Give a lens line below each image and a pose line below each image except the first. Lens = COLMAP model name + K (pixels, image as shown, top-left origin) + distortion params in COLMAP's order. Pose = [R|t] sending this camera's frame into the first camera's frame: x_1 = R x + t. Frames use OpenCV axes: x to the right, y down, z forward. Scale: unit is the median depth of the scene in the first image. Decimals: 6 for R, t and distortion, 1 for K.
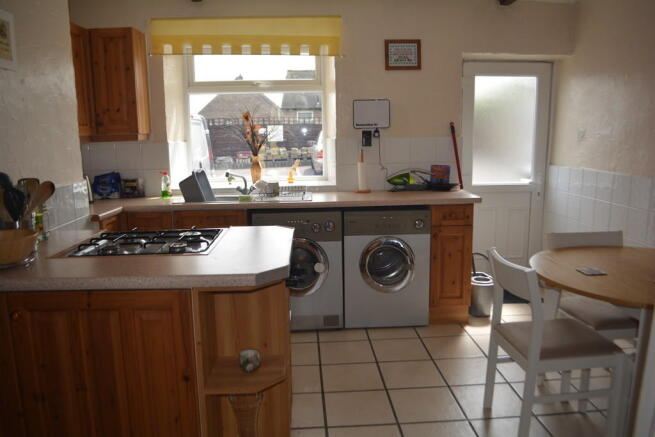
lens RADIAL K [[515.0, 0, 326.9], [0, 515.0, 221.5], [0, 0, 1]] dist [-0.078728, -0.001009]
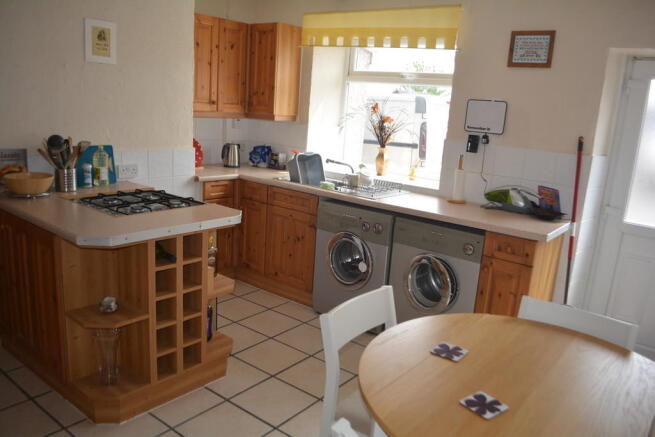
lens RADIAL K [[515.0, 0, 331.9], [0, 515.0, 223.2], [0, 0, 1]] dist [-0.078728, -0.001009]
pose [[0.755960, 0.214501, -0.618478, 0.472596], [-0.189934, 0.976020, 0.106350, -0.075845], [0.626459, 0.037074, 0.778573, 0.168055]]
